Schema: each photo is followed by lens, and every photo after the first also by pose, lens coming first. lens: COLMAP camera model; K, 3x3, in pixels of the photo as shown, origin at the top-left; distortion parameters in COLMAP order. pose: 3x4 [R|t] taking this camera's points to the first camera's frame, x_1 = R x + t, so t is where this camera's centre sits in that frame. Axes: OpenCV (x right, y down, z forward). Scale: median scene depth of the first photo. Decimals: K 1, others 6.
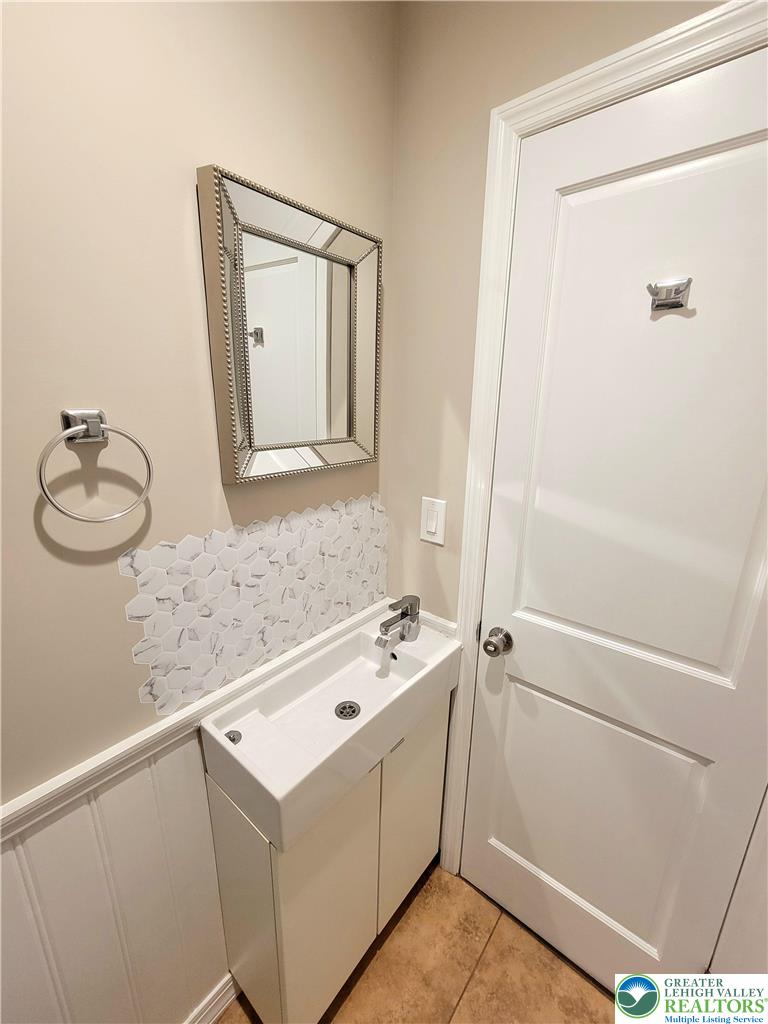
lens RADIAL K [[424.3, 0, 382.2], [0, 424.3, 513.9], [0, 0, 1]] dist [-0.003893, 0.002033]
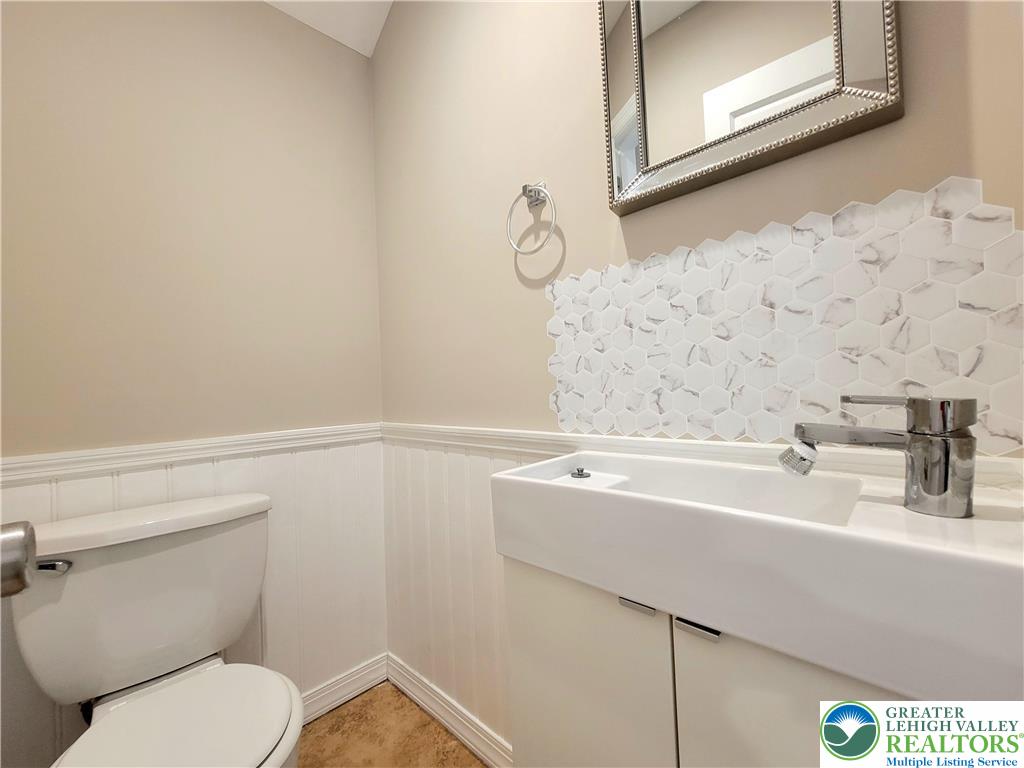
lens RADIAL K [[424.3, 0, 512.4], [0, 424.3, 380.3], [0, 0, 1]] dist [-0.003893, 0.002033]
pose [[-0.086812, -0.026479, -0.995873, 0.606536], [-0.226641, 0.973959, -0.006139, 0.348905], [0.970102, 0.225173, -0.090552, 0.859453]]
